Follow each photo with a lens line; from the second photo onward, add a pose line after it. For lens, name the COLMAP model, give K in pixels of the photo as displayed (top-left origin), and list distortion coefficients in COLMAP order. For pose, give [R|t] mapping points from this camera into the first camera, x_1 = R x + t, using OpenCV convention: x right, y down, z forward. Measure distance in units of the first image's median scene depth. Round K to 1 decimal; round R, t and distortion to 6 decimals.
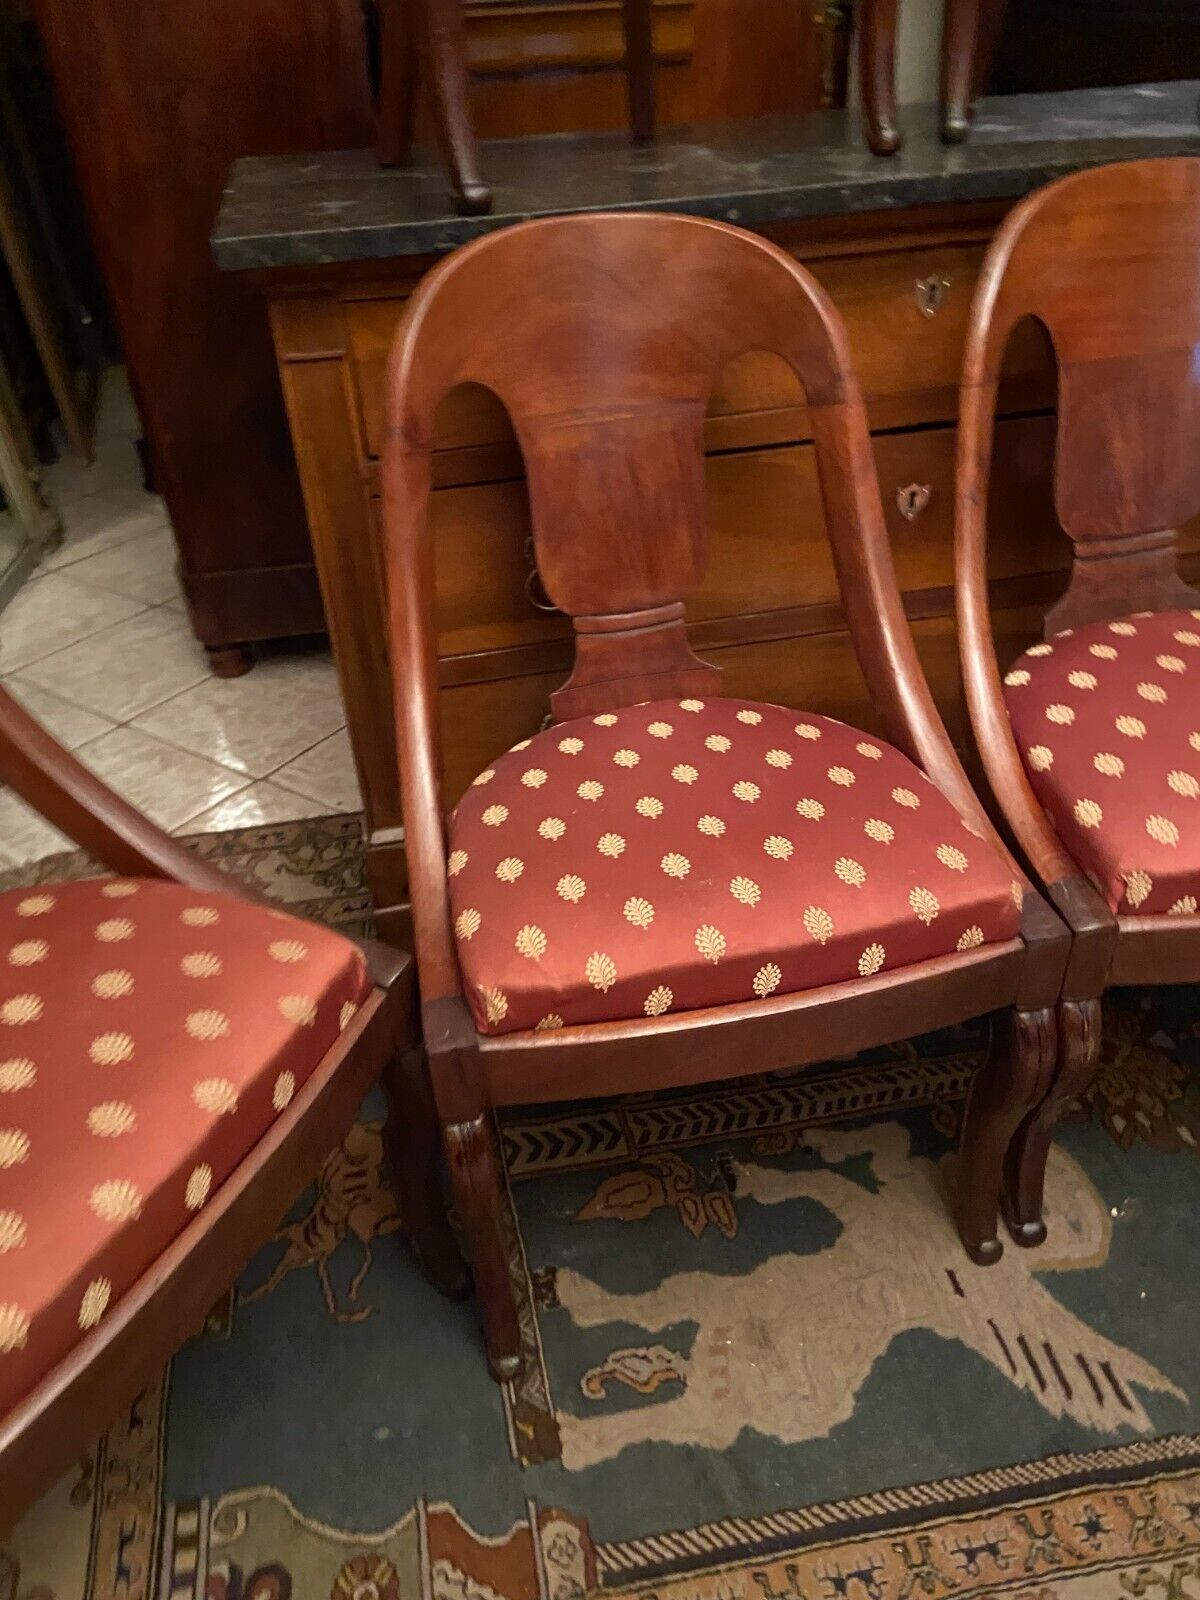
lens RADIAL K [[1200.6, 0, 599.9], [0, 1200.6, 792.0], [0, 0, 1]] dist [0.125545, -0.163839]
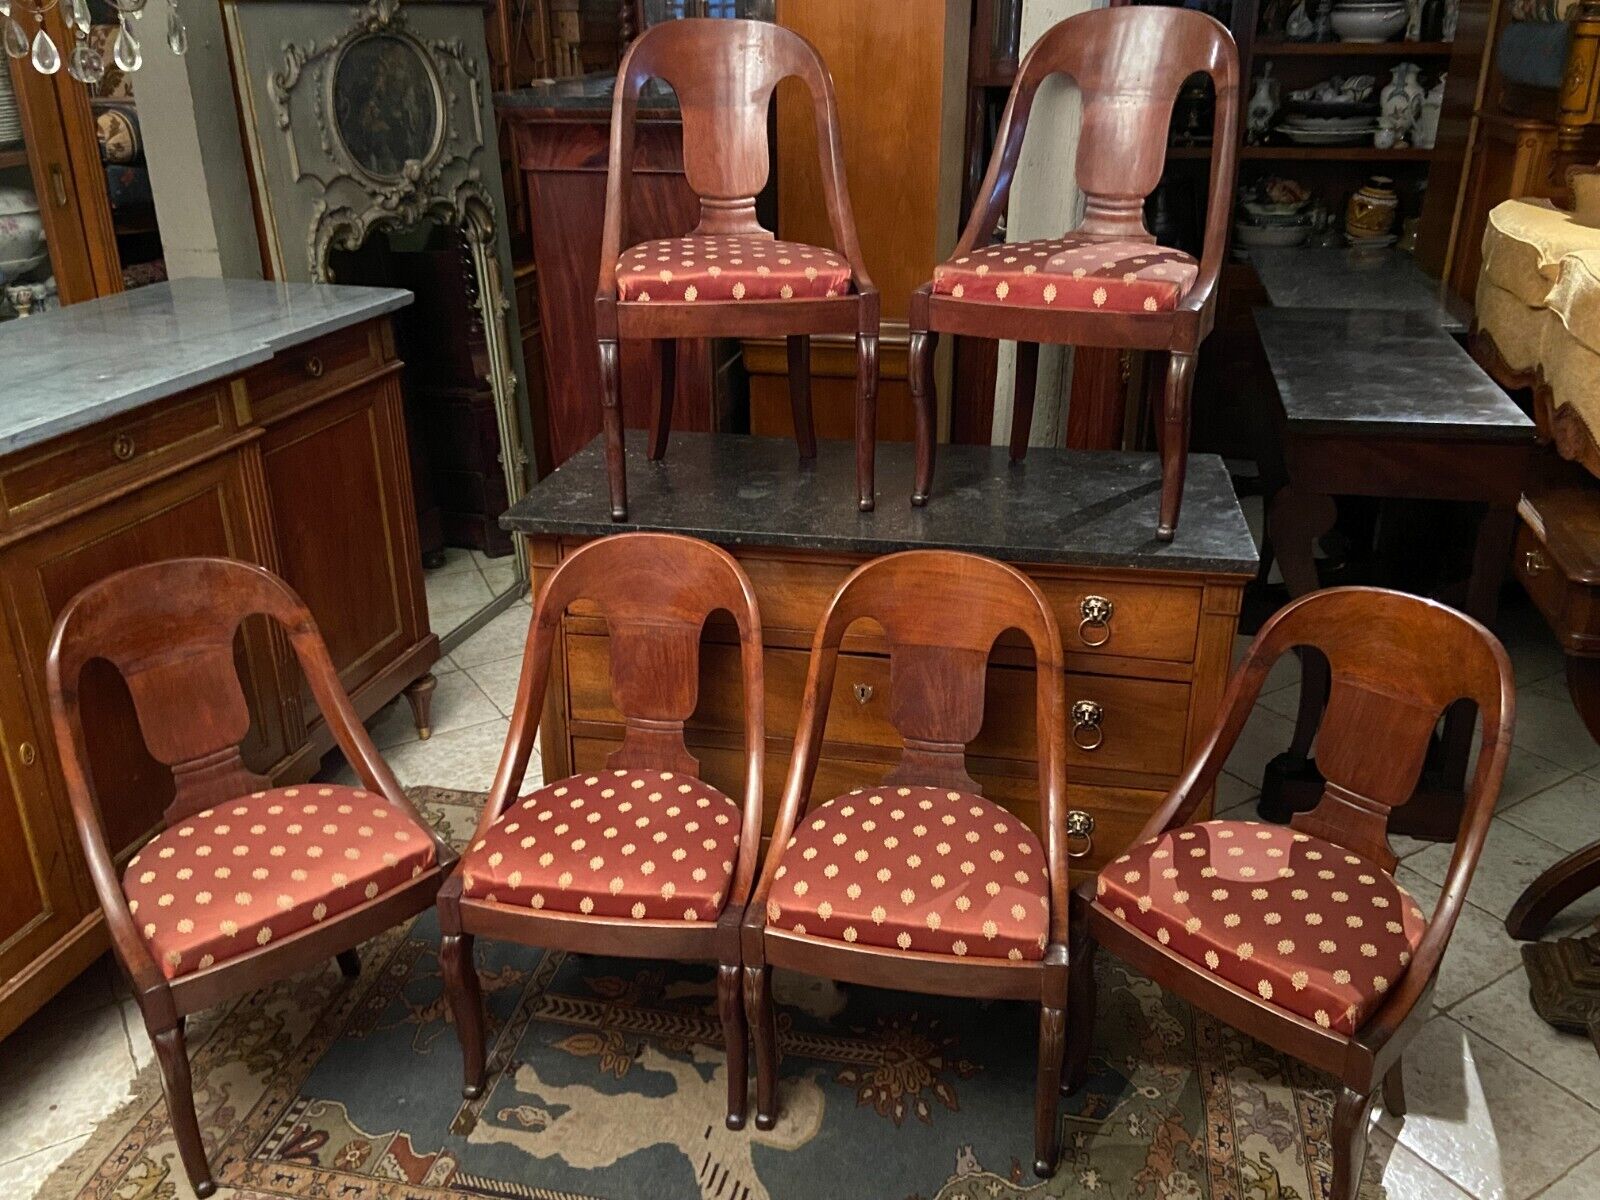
lens RADIAL K [[1350.7, 0, 806.2], [0, 1350.7, 587.3], [0, 0, 1]] dist [0.131848, -0.174670]
pose [[0.923654, 0.186501, -0.334783, 0.981857], [-0.247255, 0.957459, -0.148787, -0.097769], [0.292792, 0.220205, 0.930474, -1.024529]]
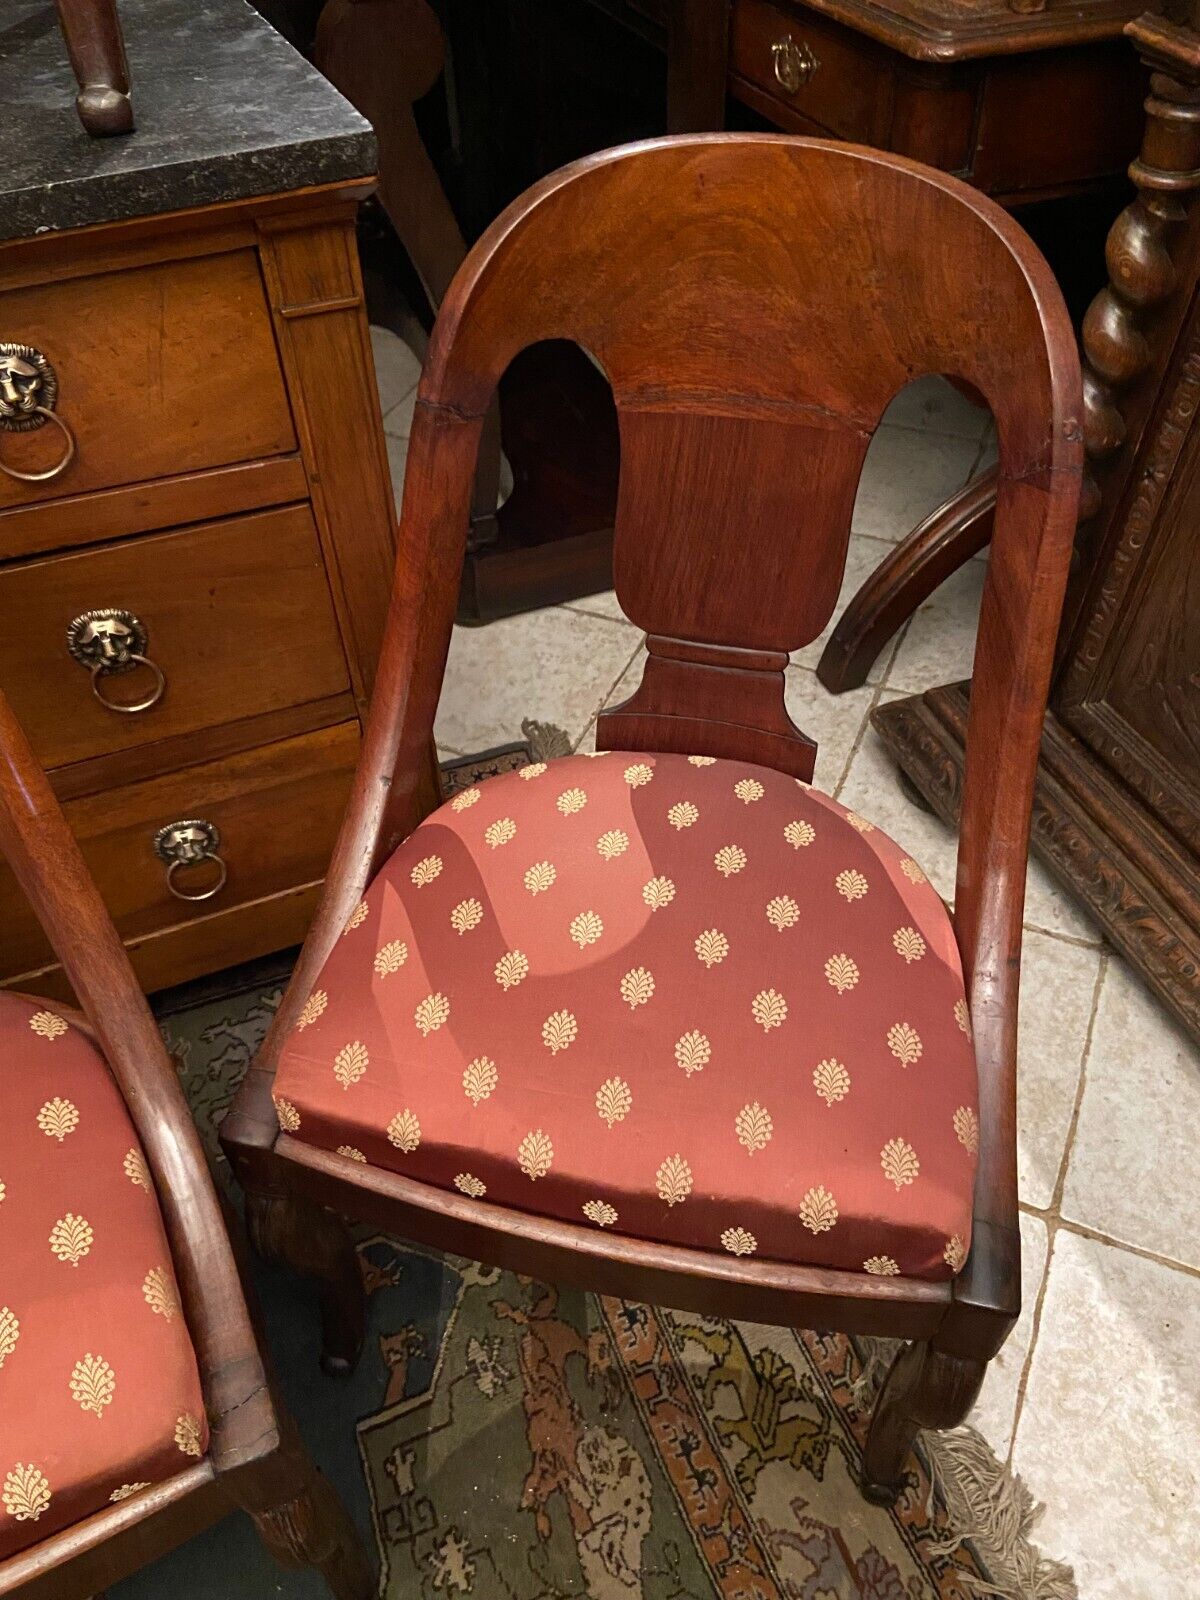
lens RADIAL K [[1198.0, 0, 581.3], [0, 1198.0, 806.1], [0, 0, 1]] dist [0.127315, -0.164926]
pose [[0.980659, -0.121910, 0.153118, 0.875925], [0.088658, 0.974149, 0.207782, -0.385450], [-0.174490, -0.190189, 0.966117, 0.370213]]
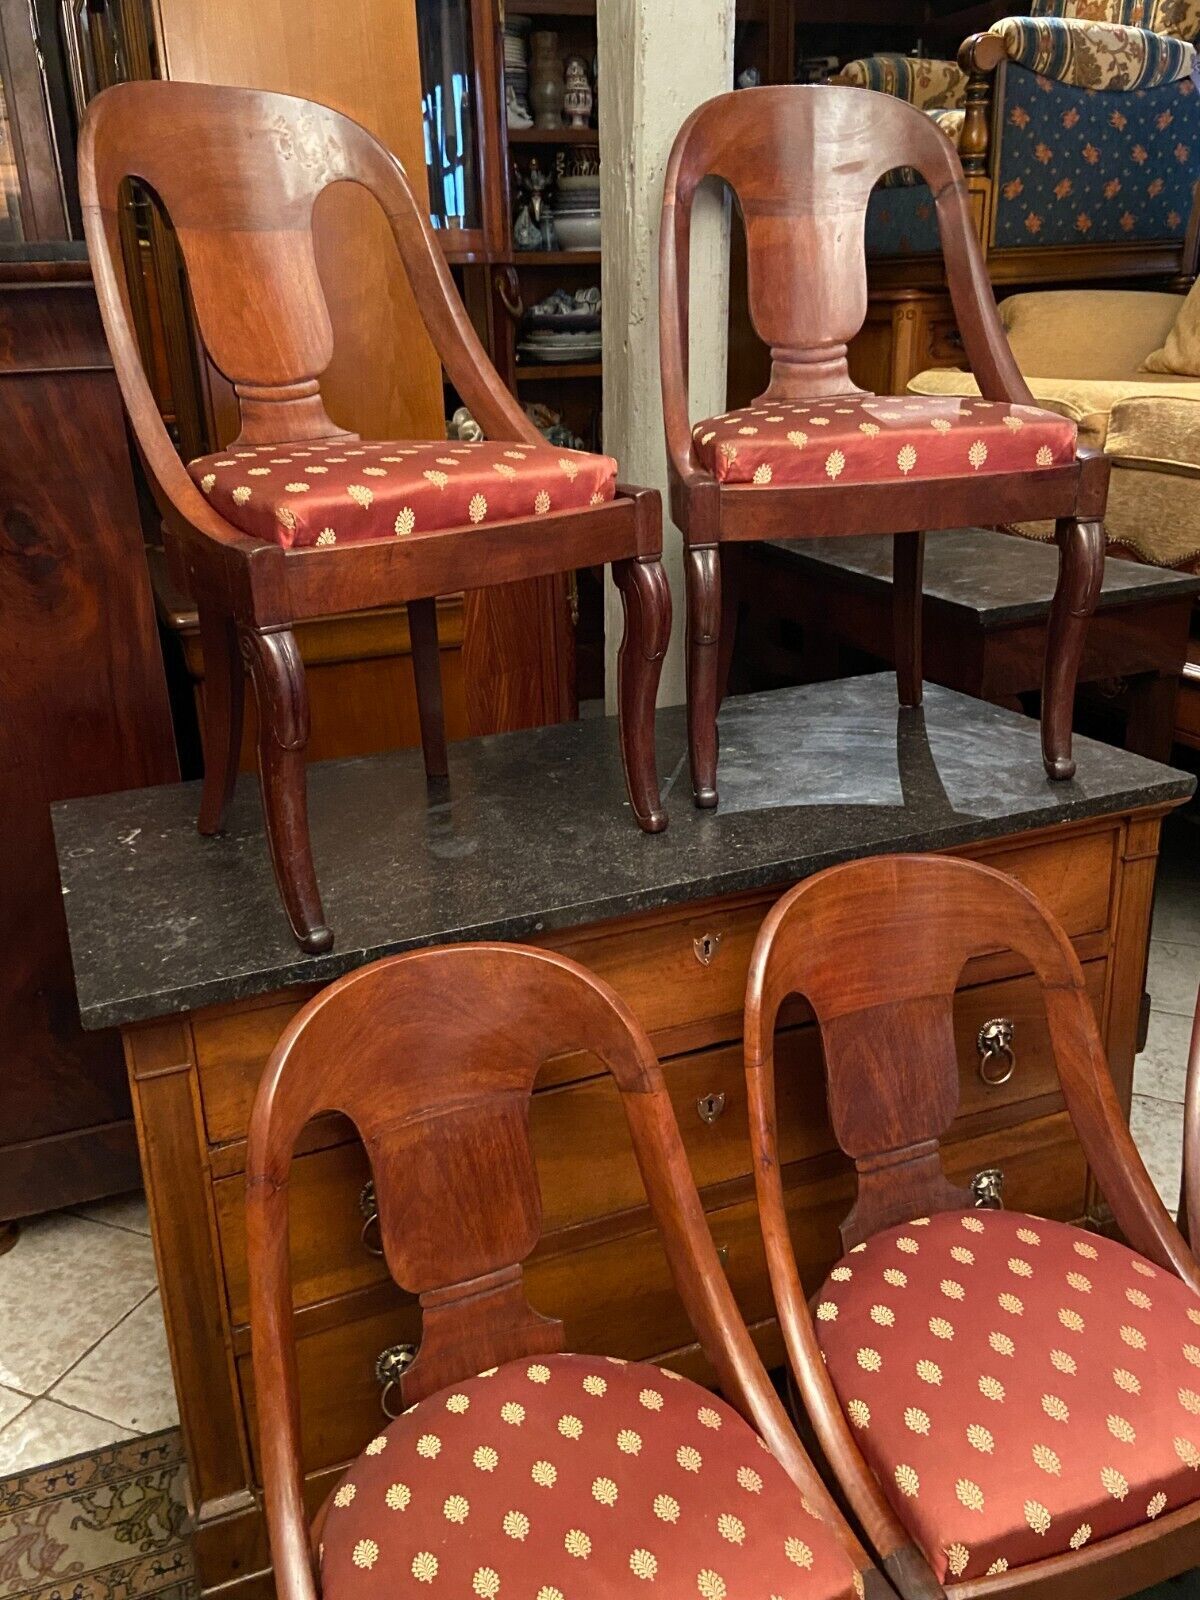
lens RADIAL K [[1350.7, 0, 585.8], [0, 1350.7, 803.2], [0, 0, 1]] dist [0.131848, -0.174670]
pose [[0.982637, -0.051037, 0.178384, -0.074469], [0.093007, 0.967401, -0.235553, -0.280372], [-0.160546, 0.248054, 0.955350, -0.284320]]
